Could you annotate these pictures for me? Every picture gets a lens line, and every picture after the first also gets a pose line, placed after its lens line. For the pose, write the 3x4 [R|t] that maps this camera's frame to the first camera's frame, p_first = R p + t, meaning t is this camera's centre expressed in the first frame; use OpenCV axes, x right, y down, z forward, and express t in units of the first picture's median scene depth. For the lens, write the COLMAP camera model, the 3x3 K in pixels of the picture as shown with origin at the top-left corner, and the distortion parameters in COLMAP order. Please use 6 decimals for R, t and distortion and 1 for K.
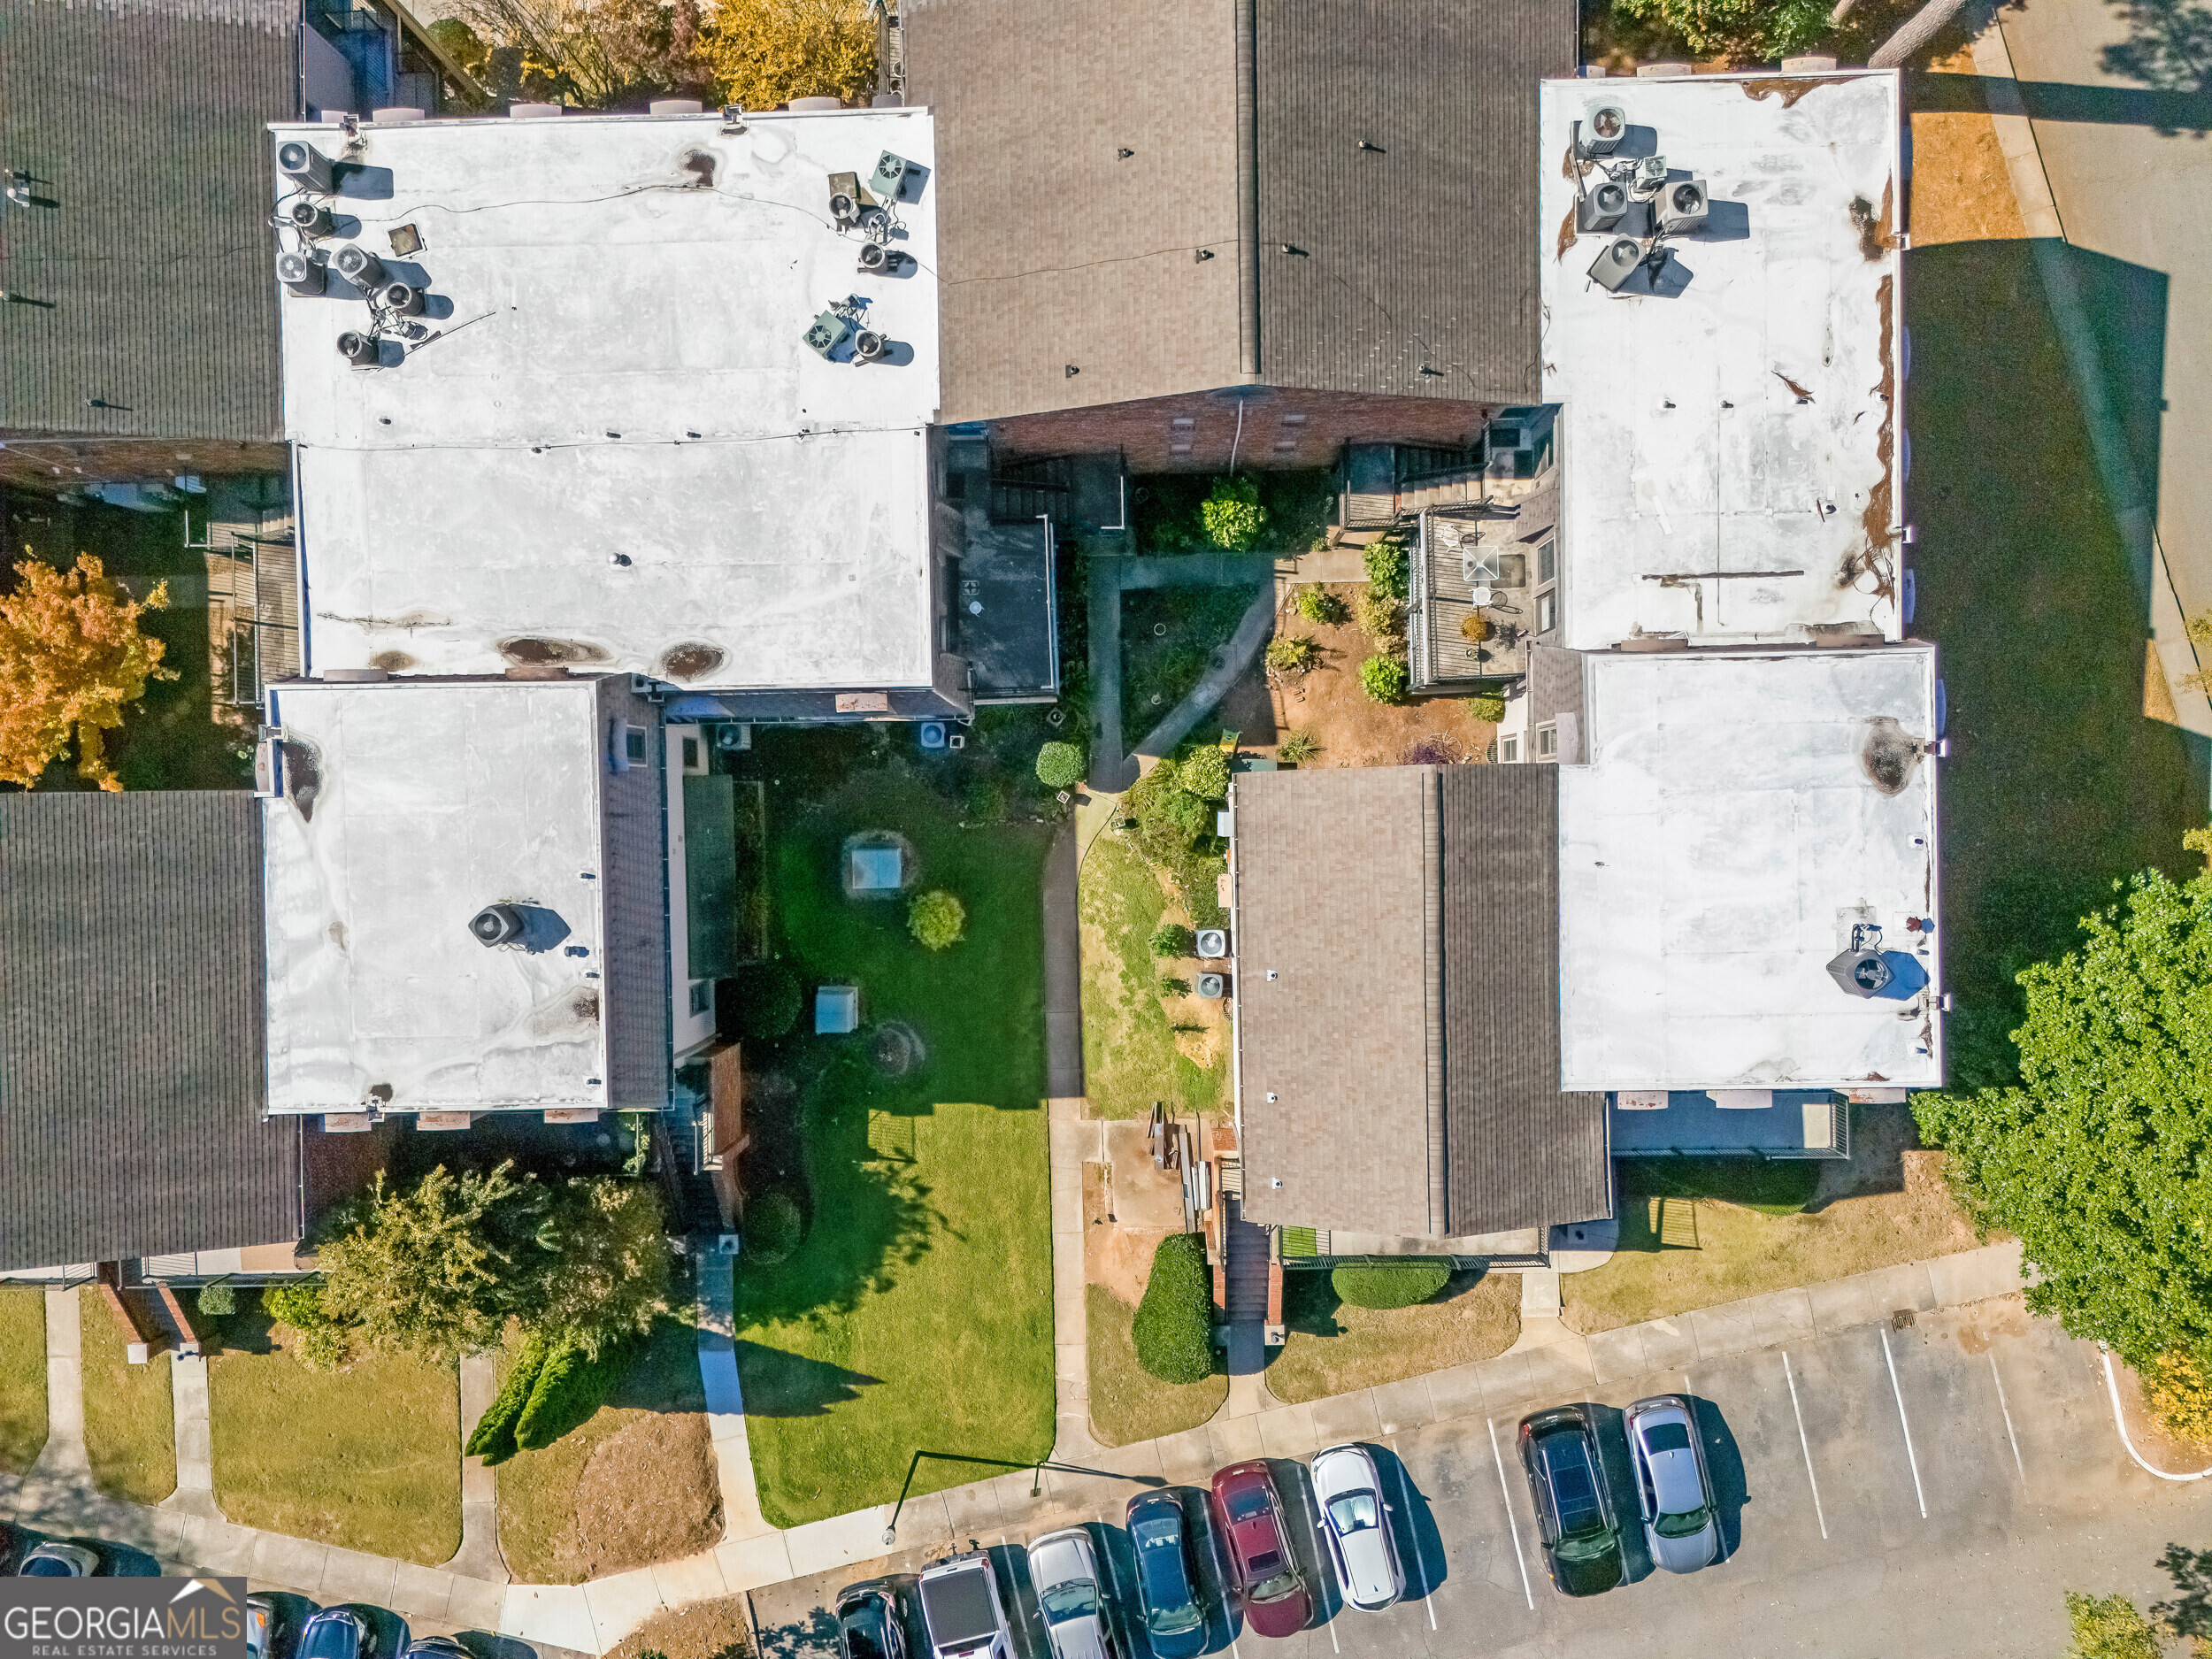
lens RADIAL K [[1637.5, 0, 1106.0], [0, 1637.5, 829.5], [0, 0, 1]] dist [0.001575, -0.001759]
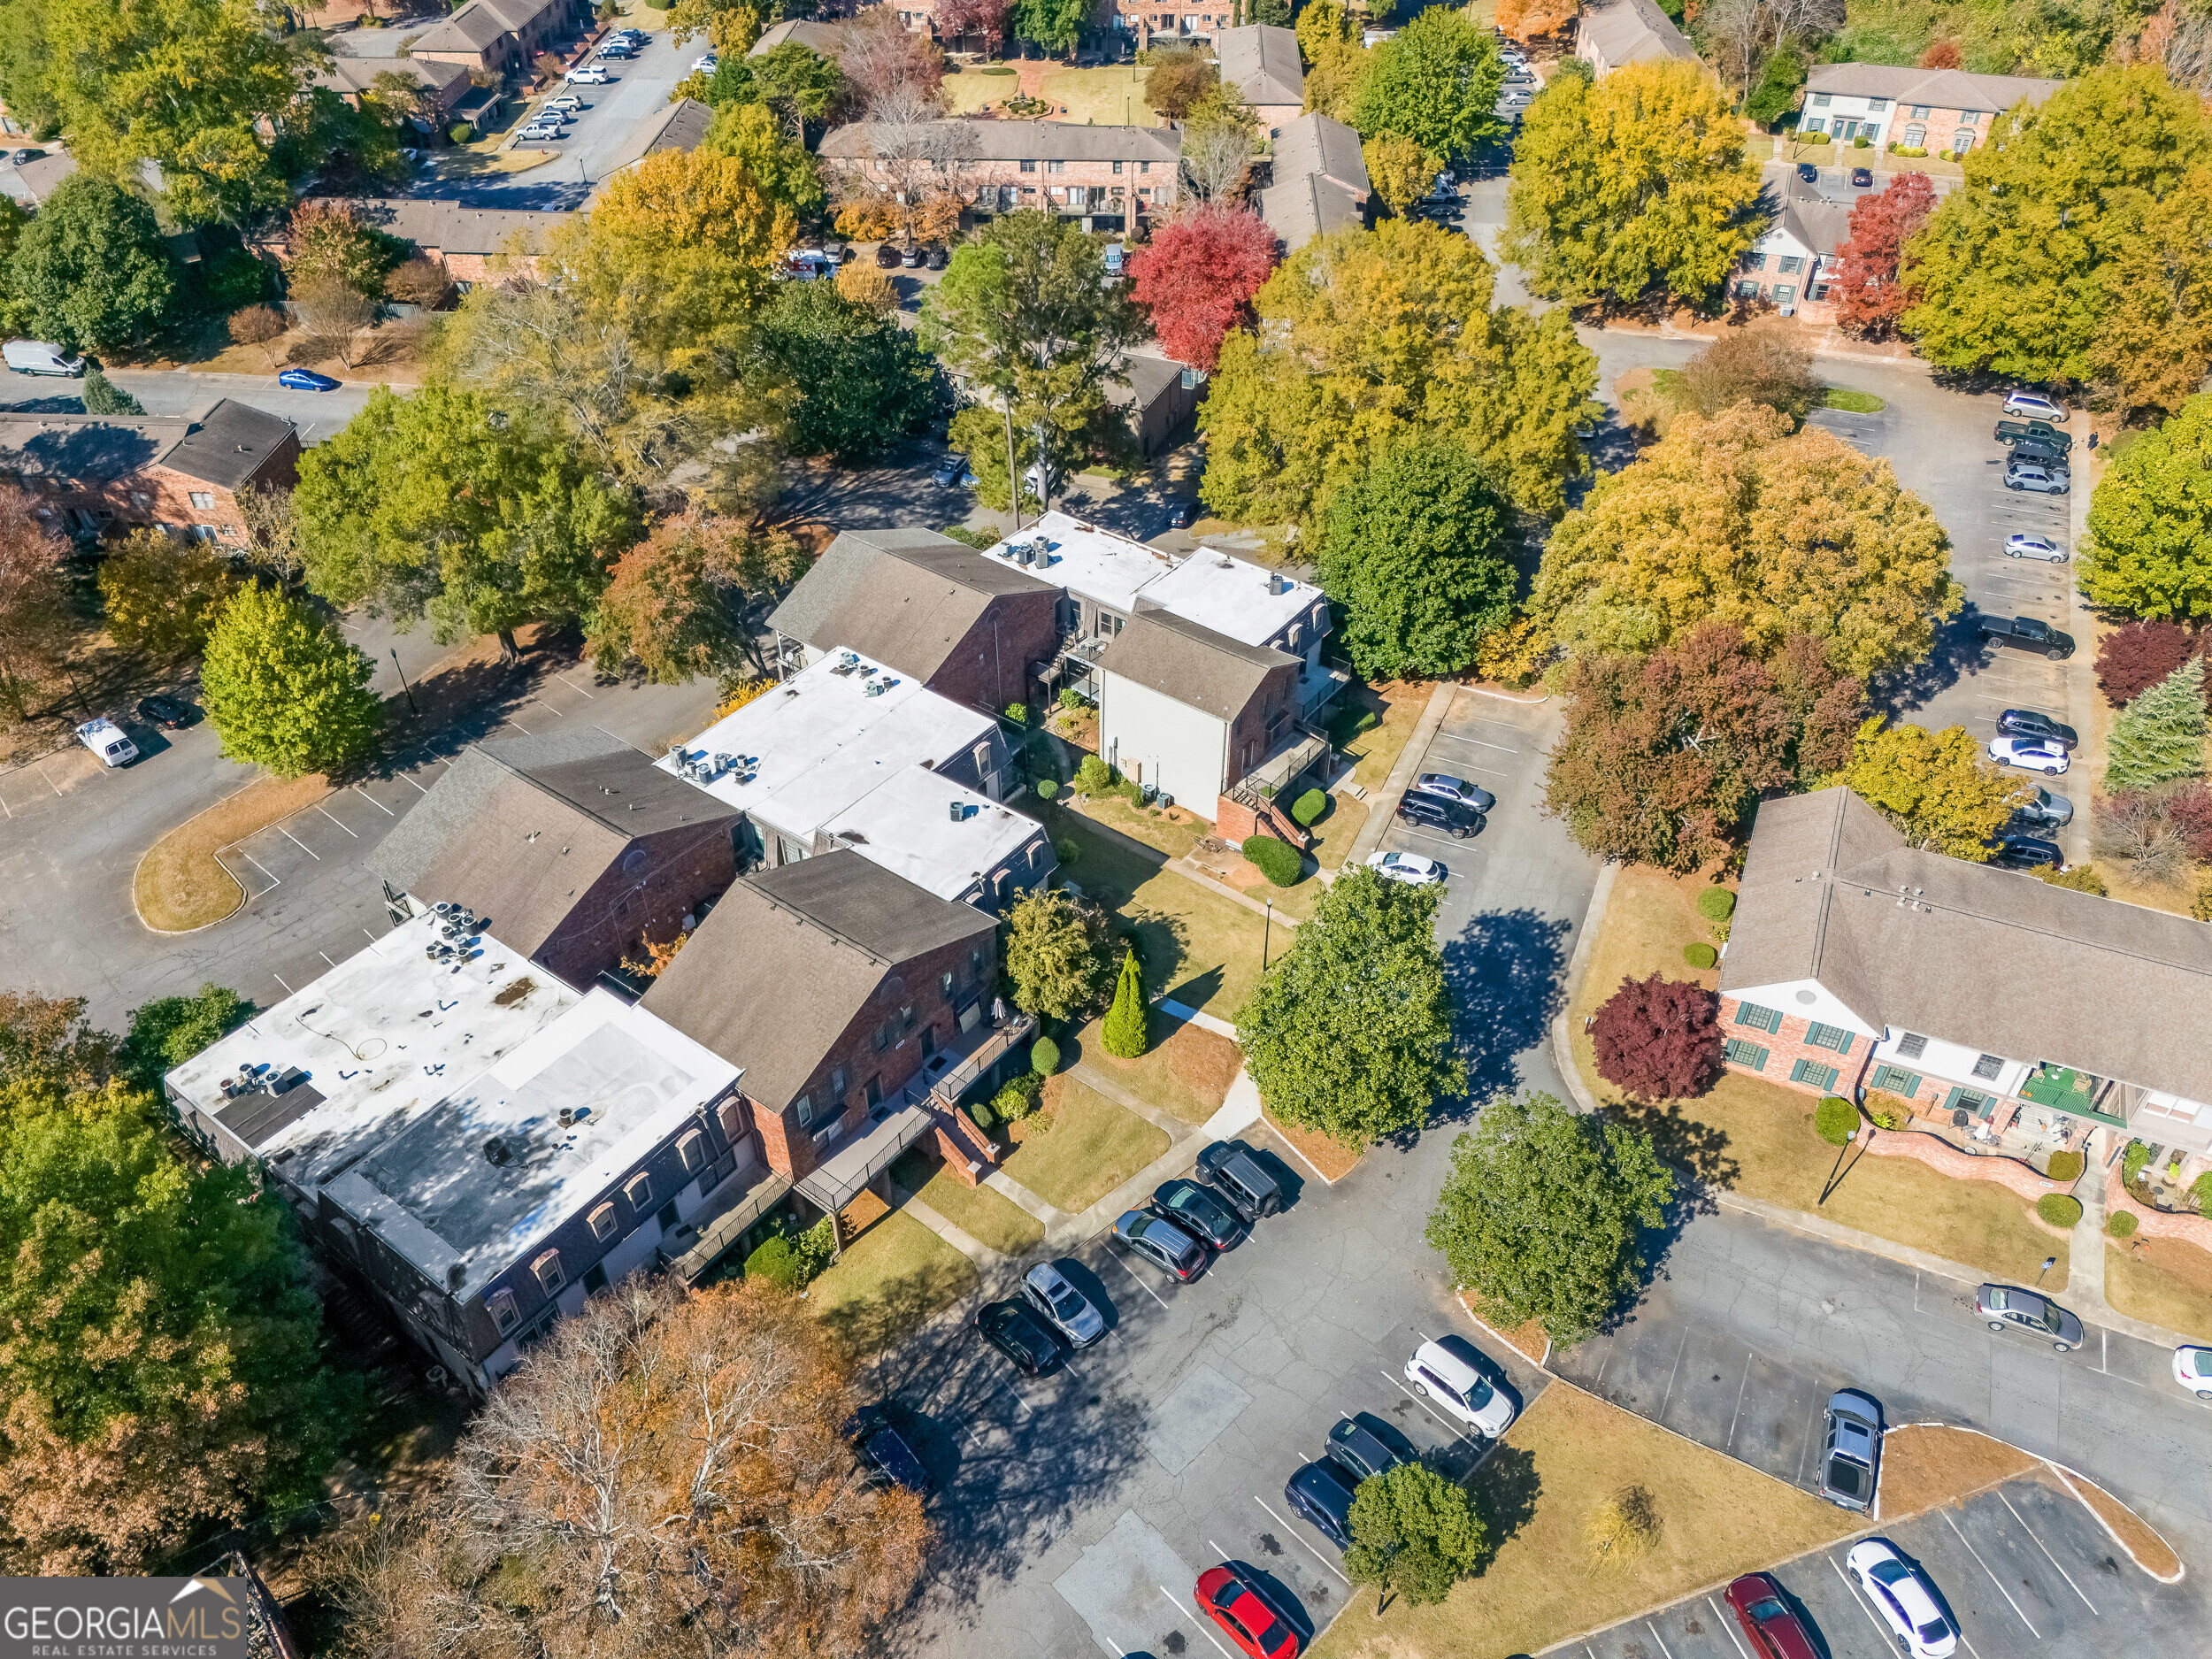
lens RADIAL K [[1637.5, 0, 1106.0], [0, 1637.5, 829.5], [0, 0, 1]] dist [0.001575, -0.001759]
pose [[0.615636, -0.488332, 0.618485, -1.691888], [0.787975, 0.390765, -0.475813, 1.352529], [-0.009328, 0.780279, 0.625362, -0.493723]]
